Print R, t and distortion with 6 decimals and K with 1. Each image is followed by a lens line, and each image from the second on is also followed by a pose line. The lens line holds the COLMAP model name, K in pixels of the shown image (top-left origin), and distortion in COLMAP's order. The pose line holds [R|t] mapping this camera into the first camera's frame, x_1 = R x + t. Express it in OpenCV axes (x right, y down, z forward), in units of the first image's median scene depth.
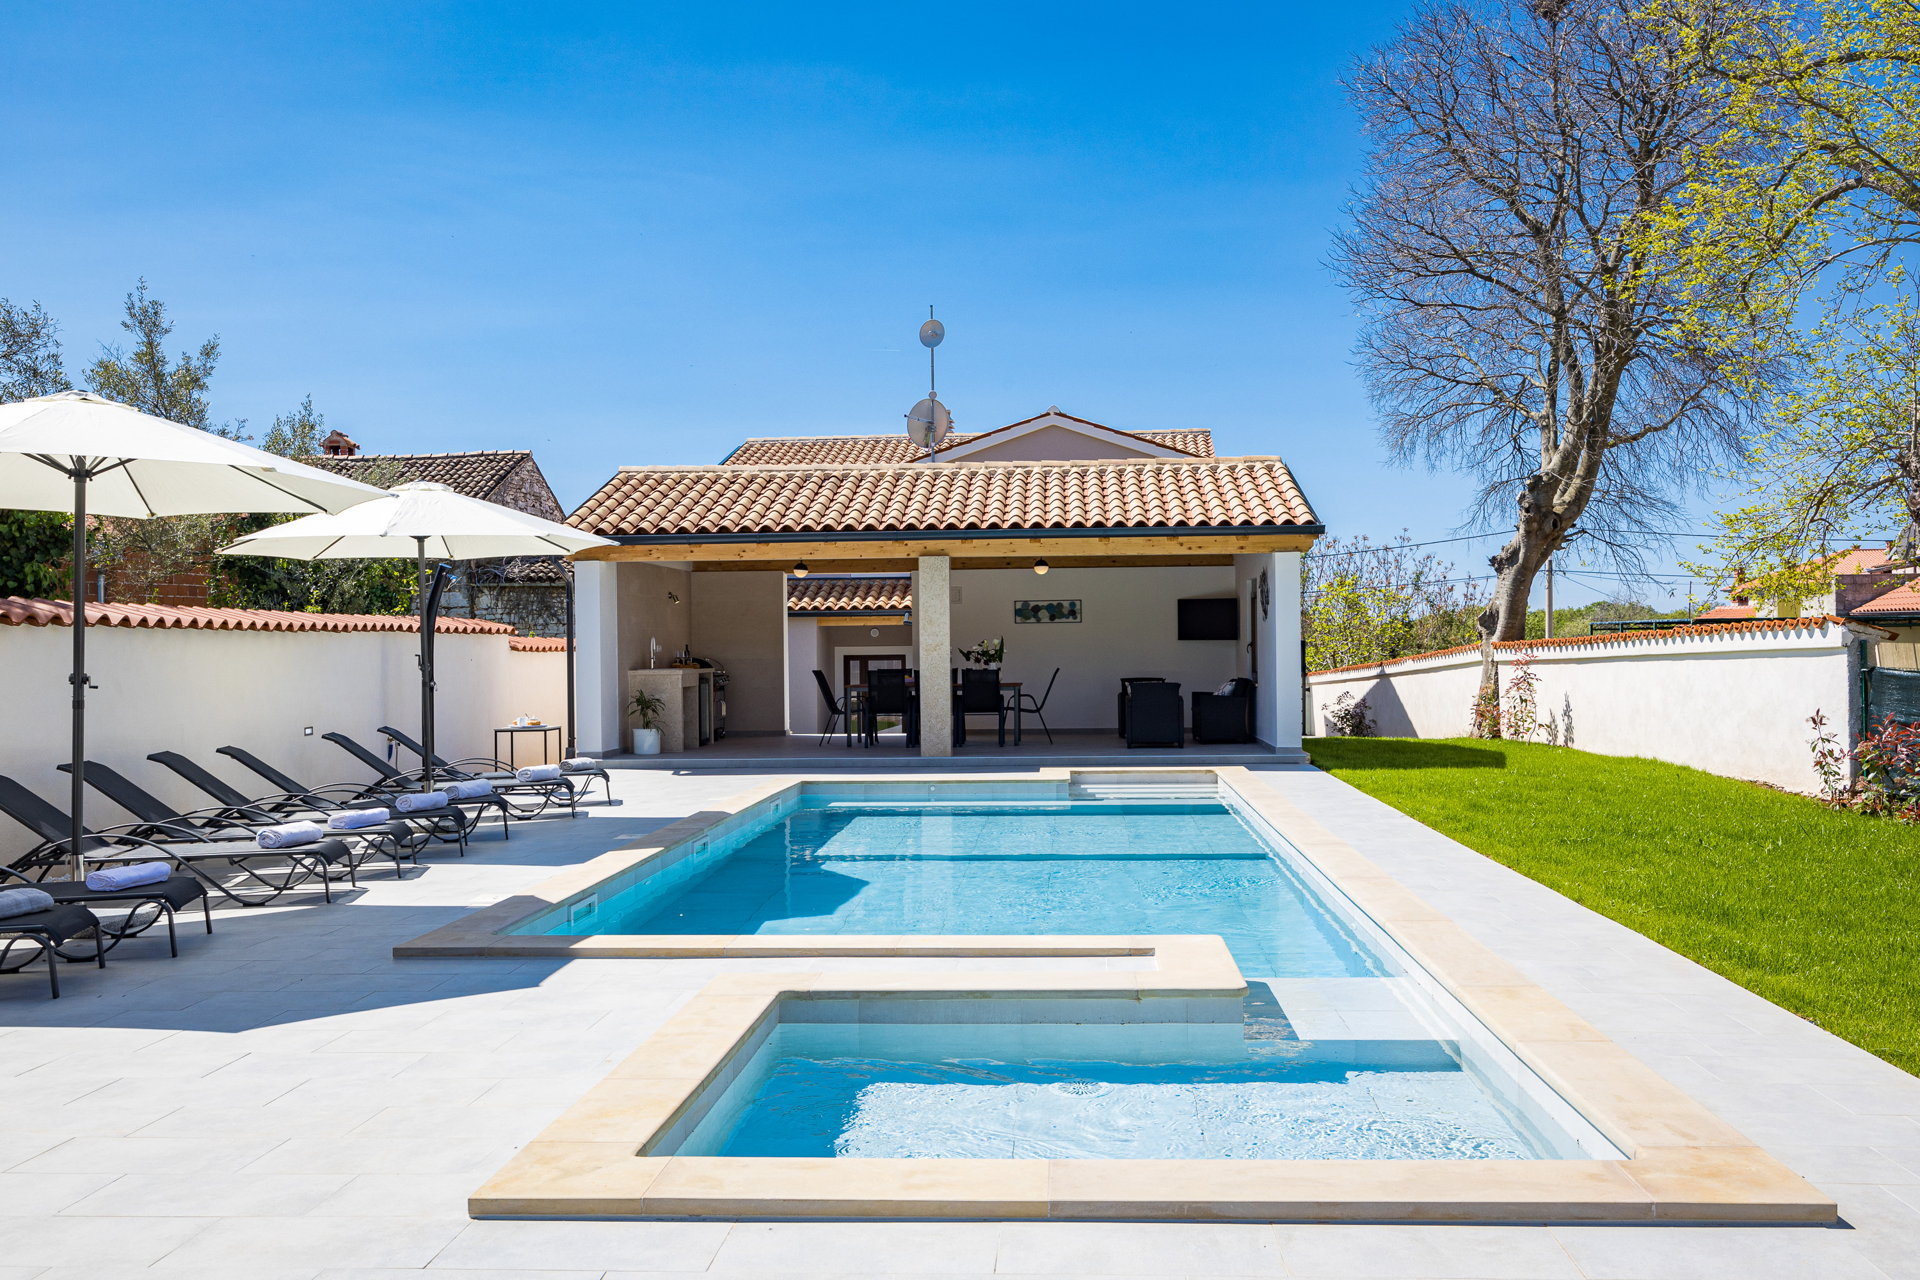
lens RADIAL K [[1585.6, 0, 995.3], [0, 1585.6, 636.4], [0, 0, 1]] dist [-0.000460, -0.003359]
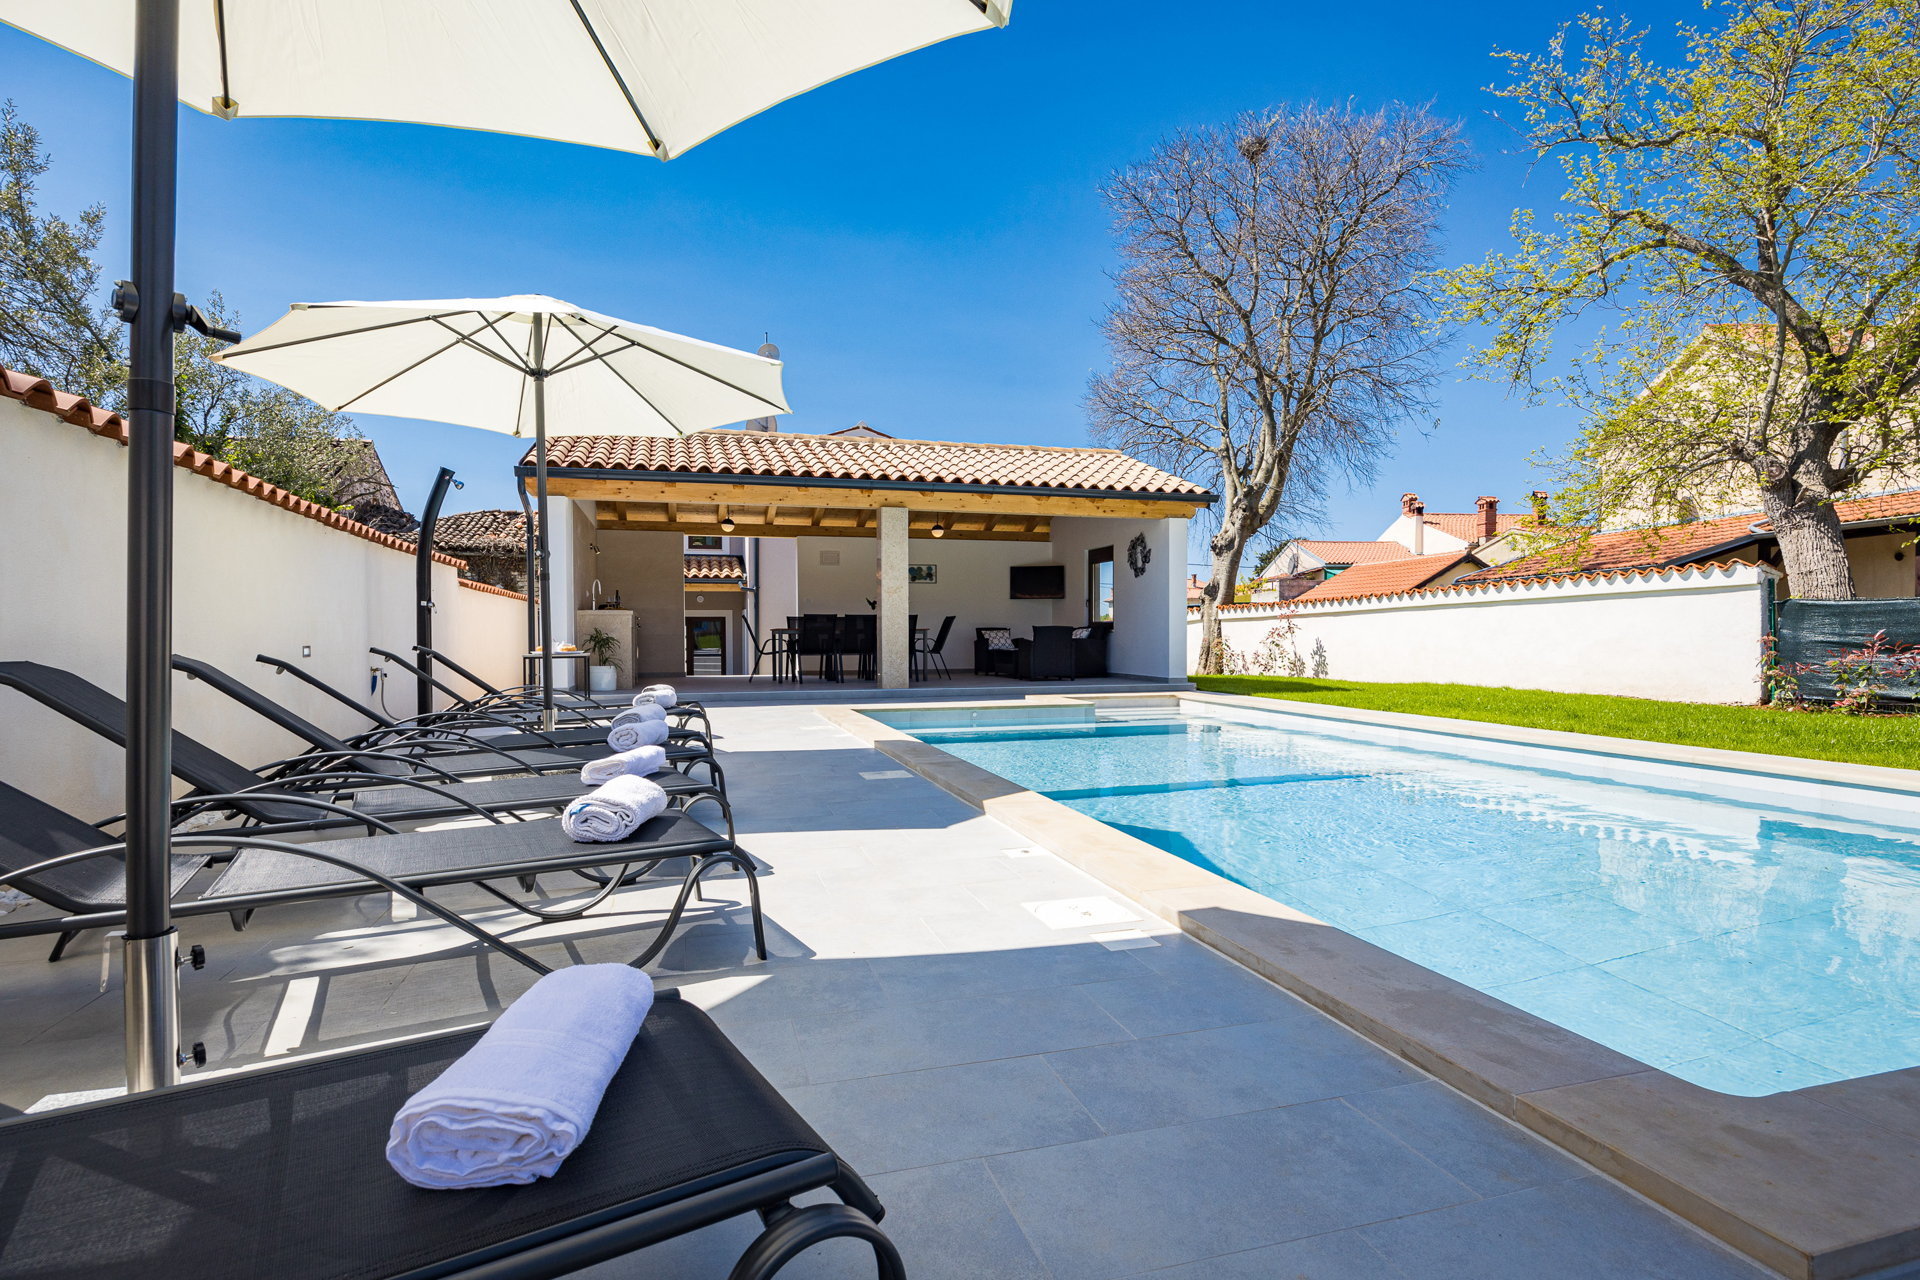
lens RADIAL K [[972.6, 0, 957.2], [0, 972.6, 644.9], [0, 0, 1]] dist [-0.002327, -0.005470]
pose [[0.945950, 0.004619, 0.324280, -0.193554], [-0.009359, 0.999871, 0.013061, 0.032071], [-0.324178, -0.015390, 0.945871, 0.306854]]
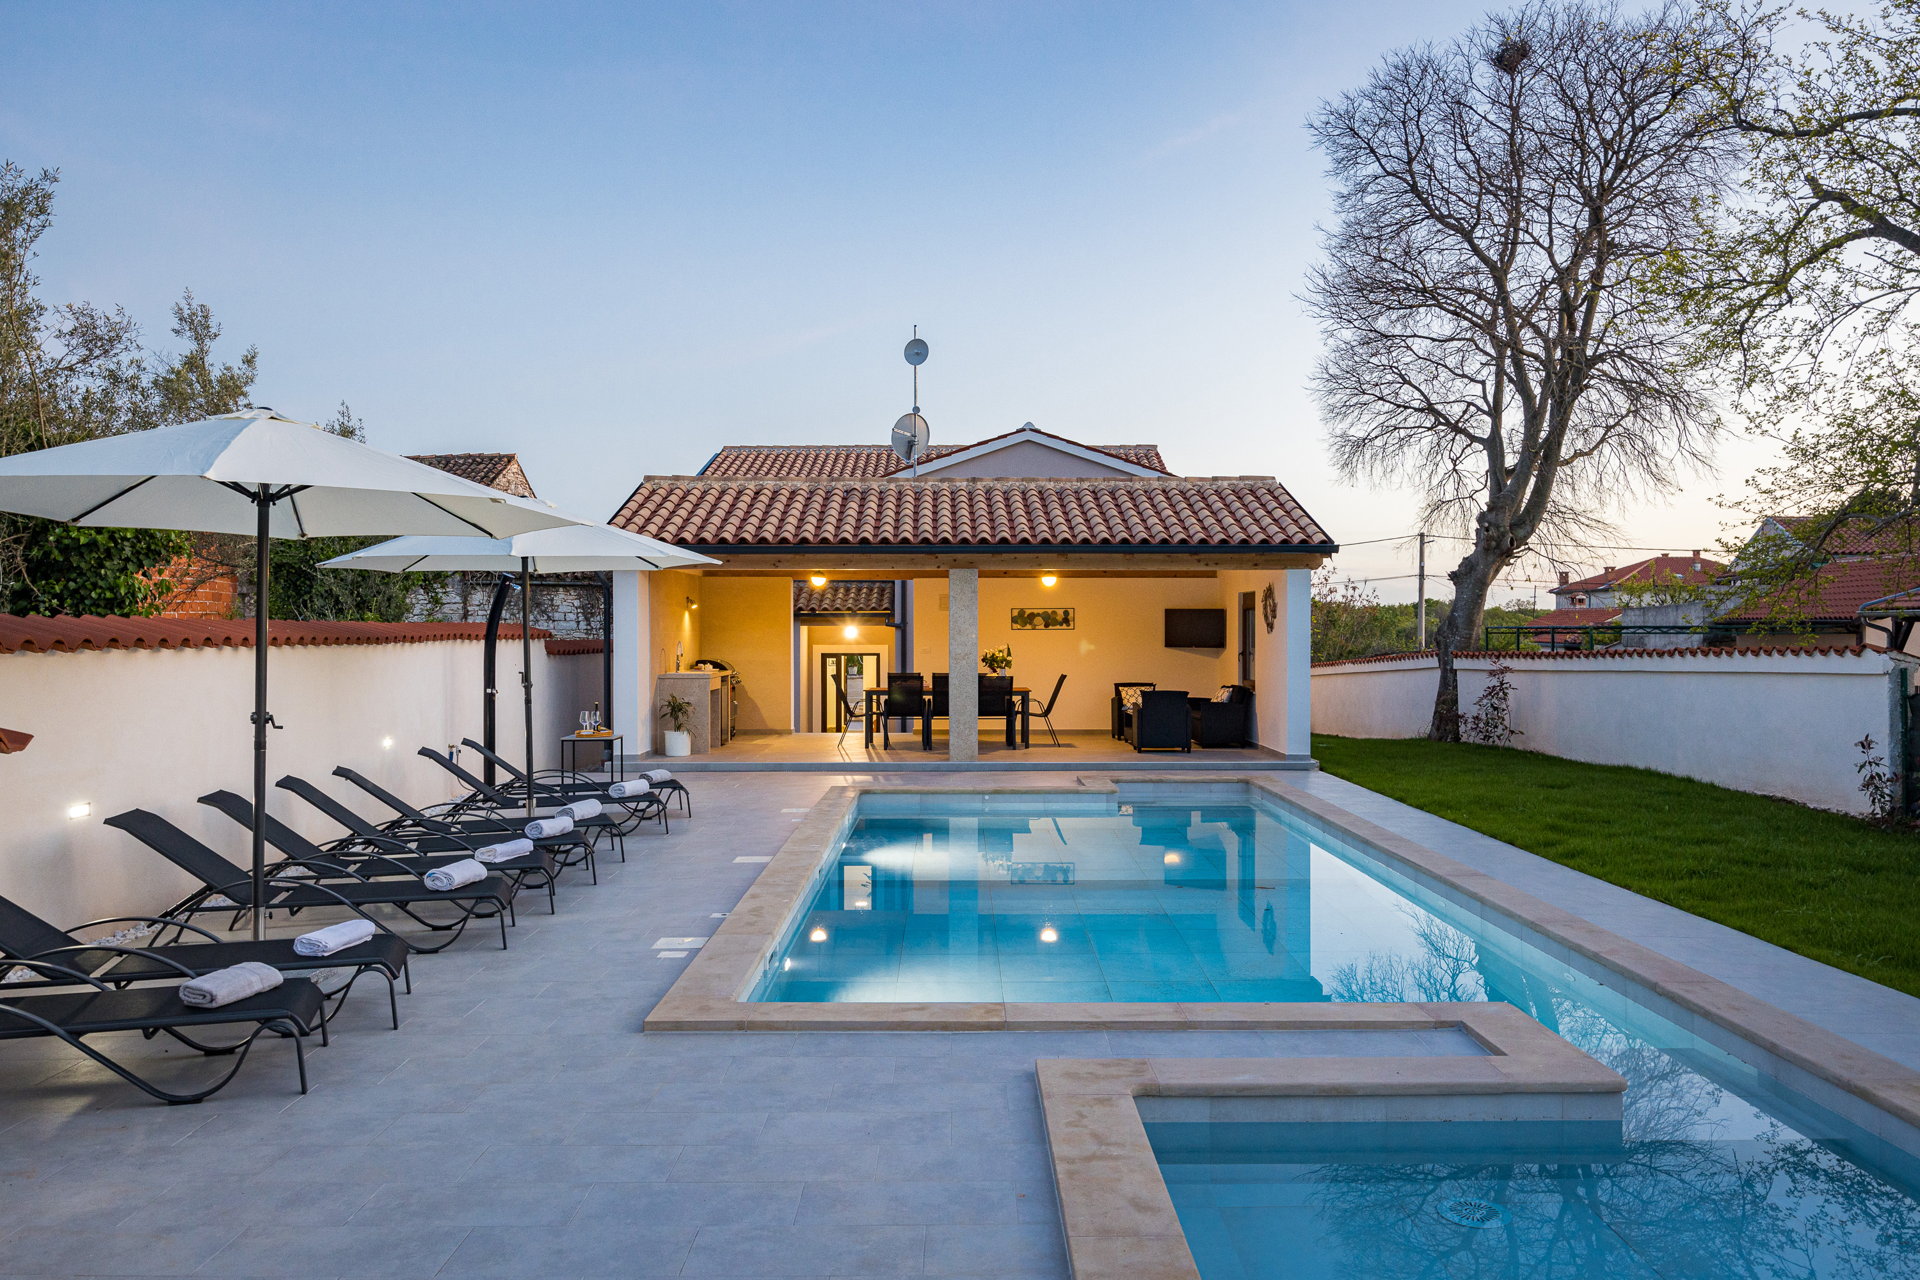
lens RADIAL K [[1435.5, 0, 960.0], [0, 1435.5, 640.0], [0, 0, 1]] dist [0.001330, 0.002140]
pose [[0.998311, 0.010117, 0.057215, -0.084368], [-0.010763, 0.999882, 0.010982, -0.012708], [-0.057097, -0.011579, 0.998302, 0.052670]]
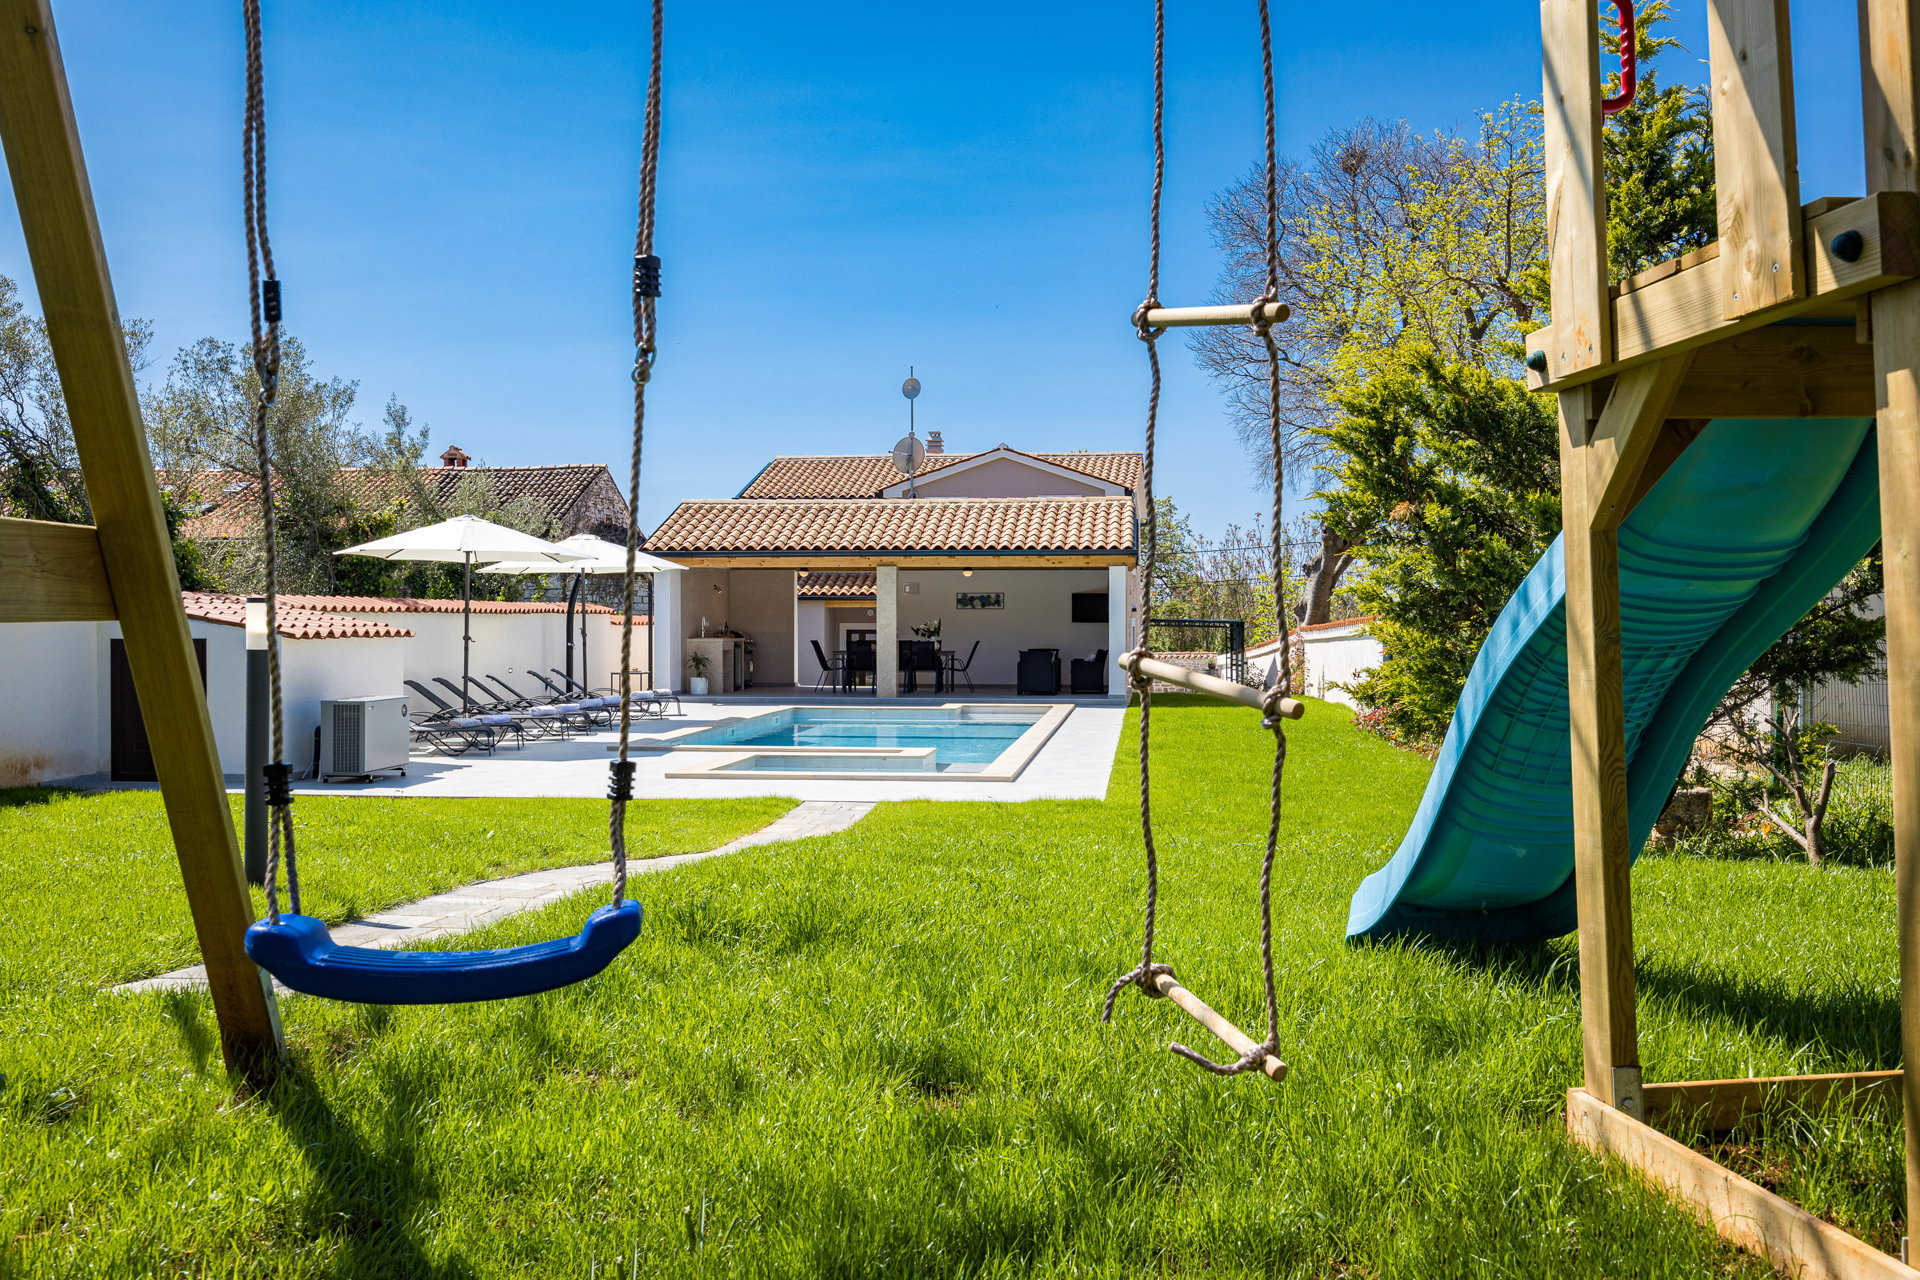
lens RADIAL K [[1714.0, 0, 960.0], [0, 1714.0, 631.9], [0, 0, 1]] dist [-0.002940, 0.003416]
pose [[0.998206, 0.012126, -0.058631, 0.115857], [-0.011311, 0.999835, 0.014201, -0.010469], [0.058794, -0.013512, 0.998179, -0.576733]]
